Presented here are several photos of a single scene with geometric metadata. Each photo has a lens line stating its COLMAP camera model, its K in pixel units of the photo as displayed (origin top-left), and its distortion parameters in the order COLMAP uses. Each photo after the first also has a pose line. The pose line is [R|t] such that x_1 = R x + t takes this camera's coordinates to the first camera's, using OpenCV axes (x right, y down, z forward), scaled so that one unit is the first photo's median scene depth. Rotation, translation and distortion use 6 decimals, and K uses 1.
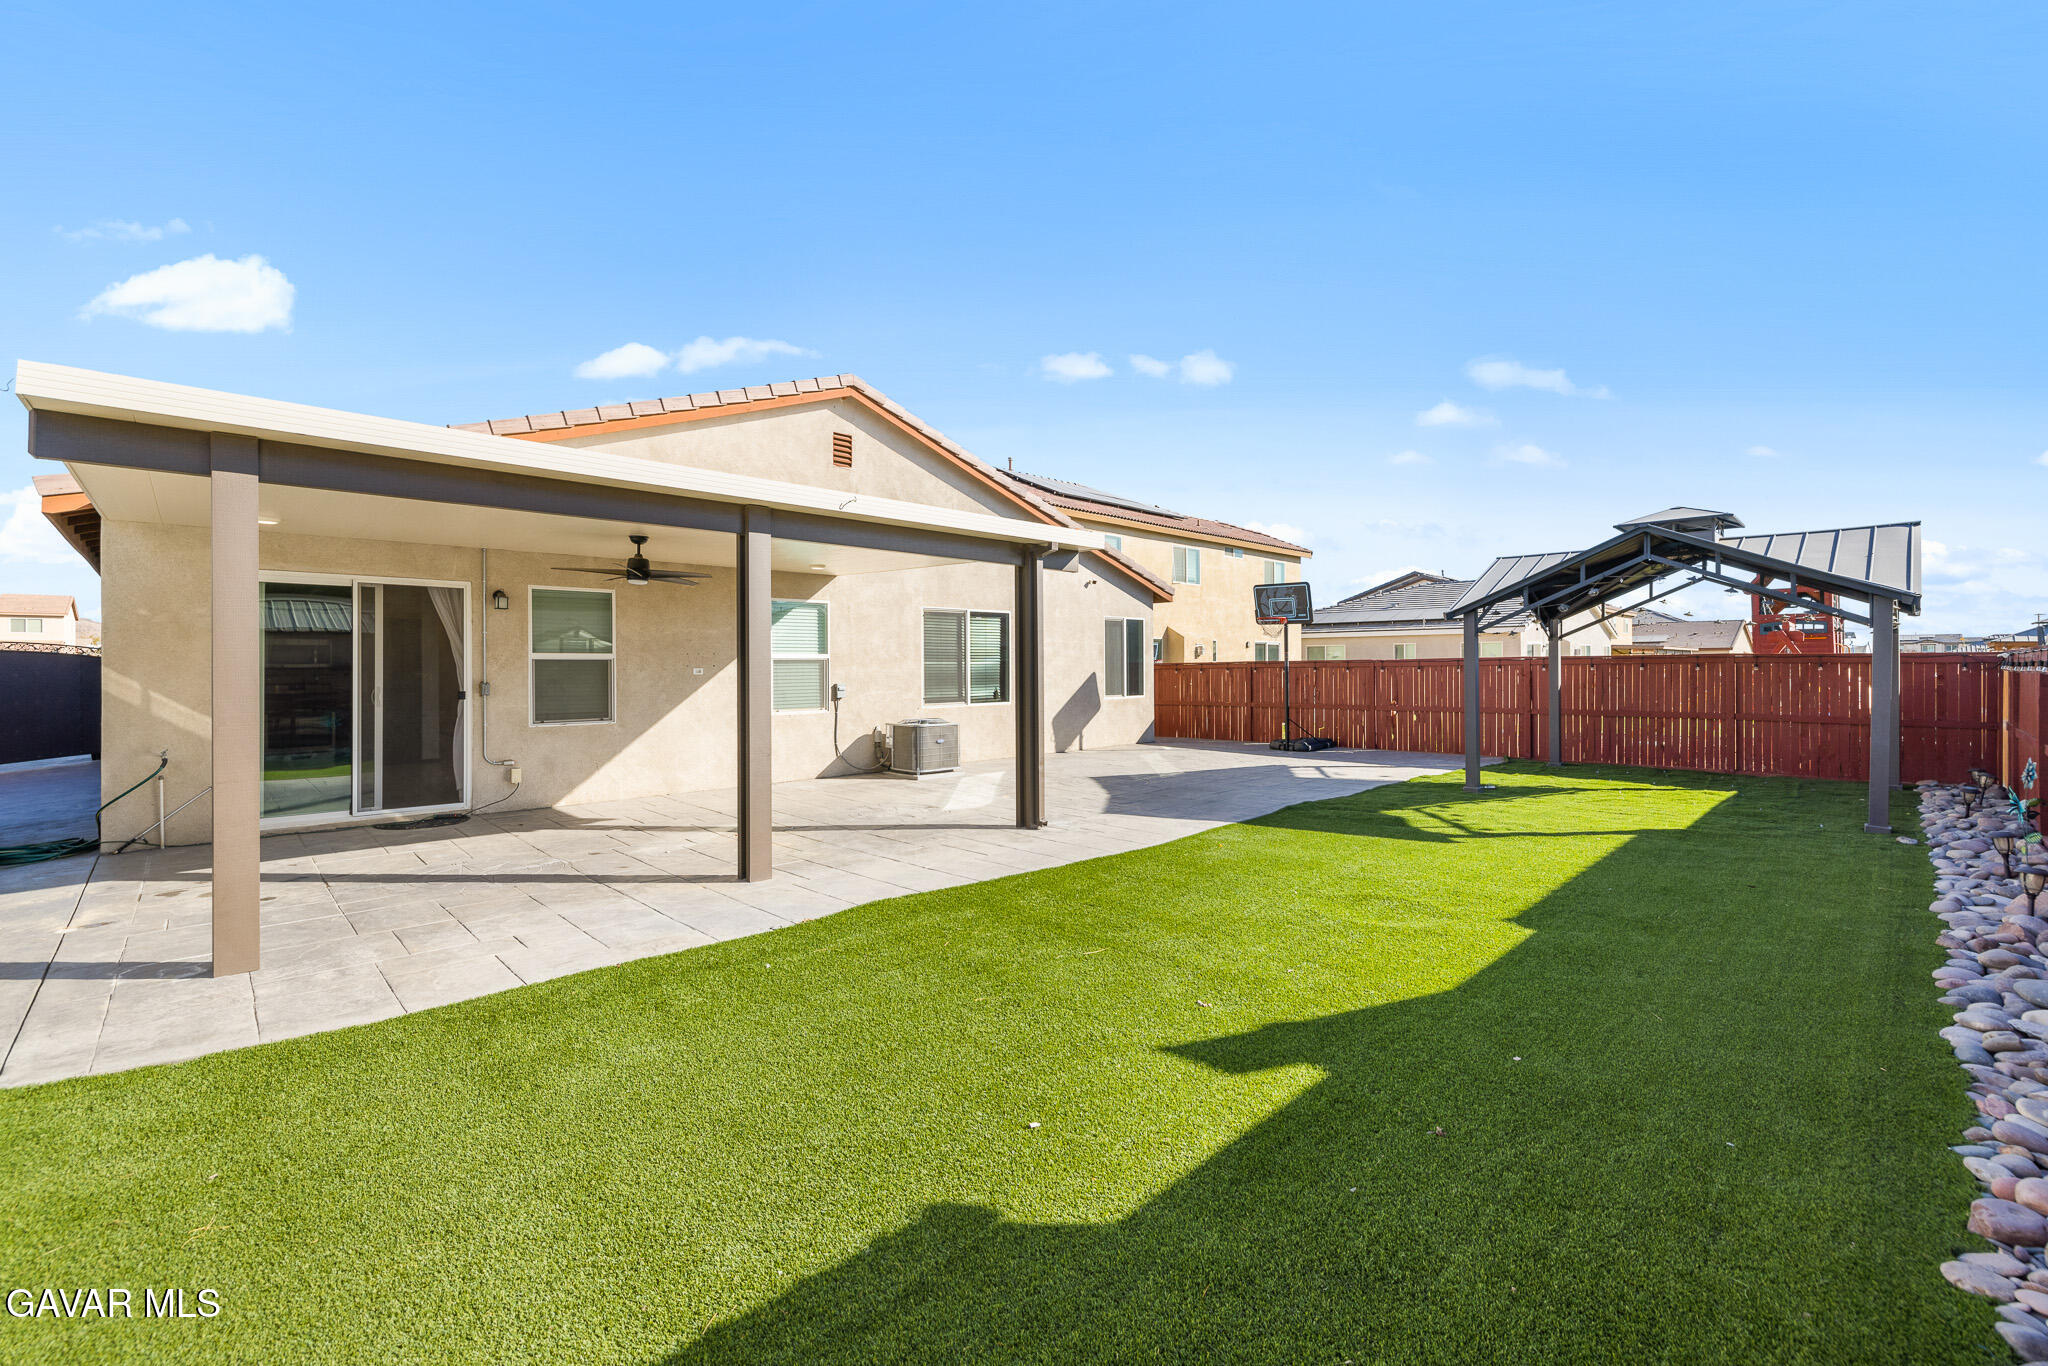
lens RADIAL K [[864.4, 0, 1024.8], [0, 864.4, 668.2], [0, 0, 1]] dist [0.000018, -0.000109]
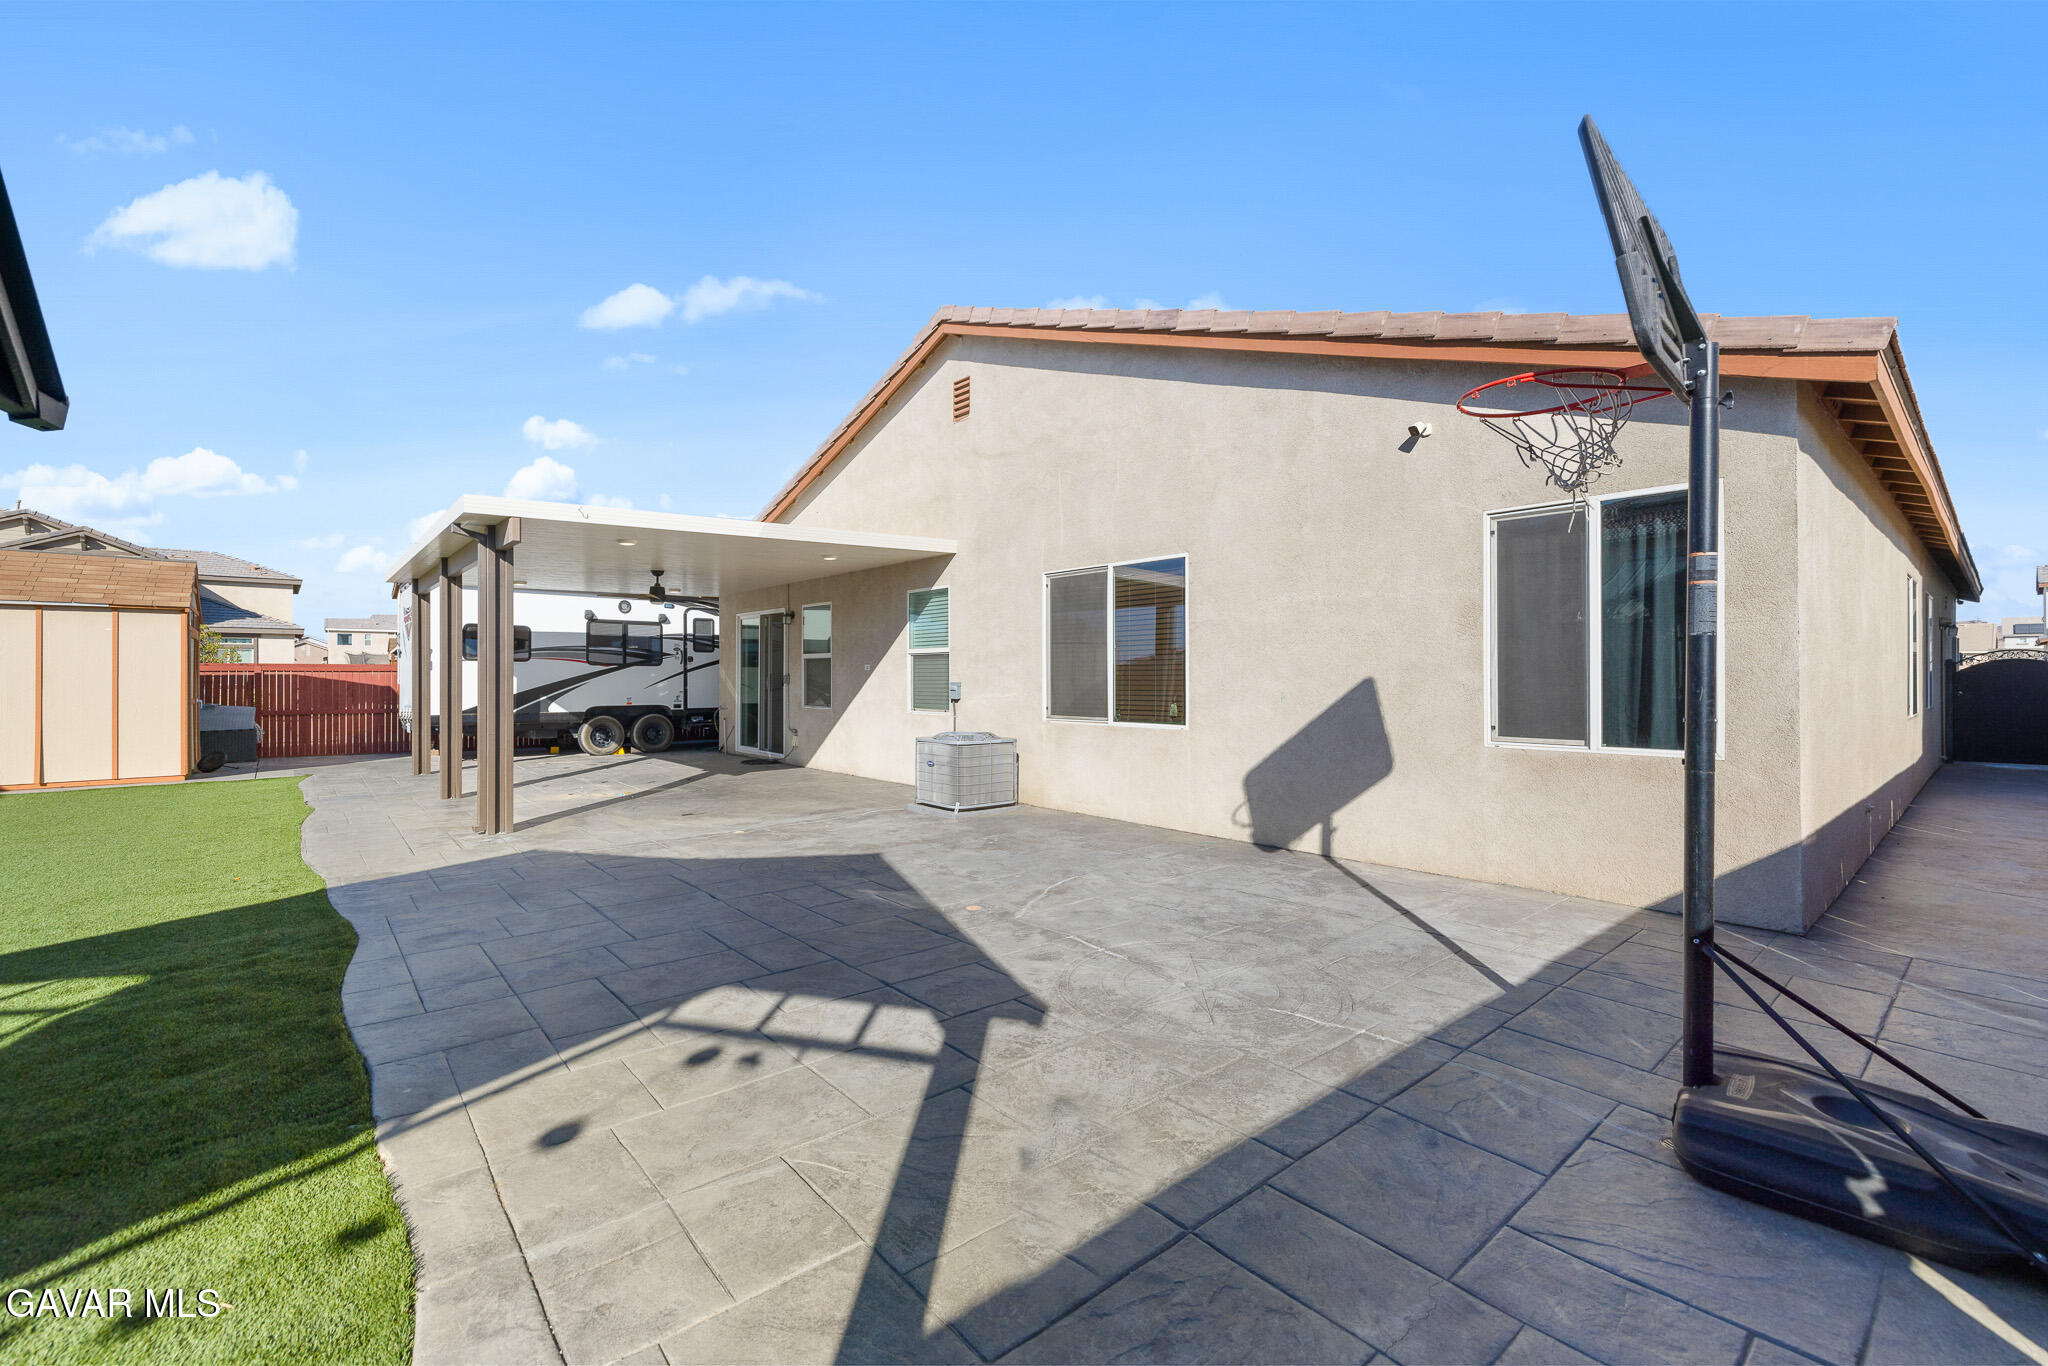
lens RADIAL K [[864.4, 0, 1024.8], [0, 864.4, 668.2], [0, 0, 1]] dist [0.000018, -0.000109]
pose [[-0.056575, 0.003748, -0.998391, 0.617129], [0.003629, 0.999987, 0.003549, 0.002442], [0.998392, -0.003423, -0.056588, 1.117074]]
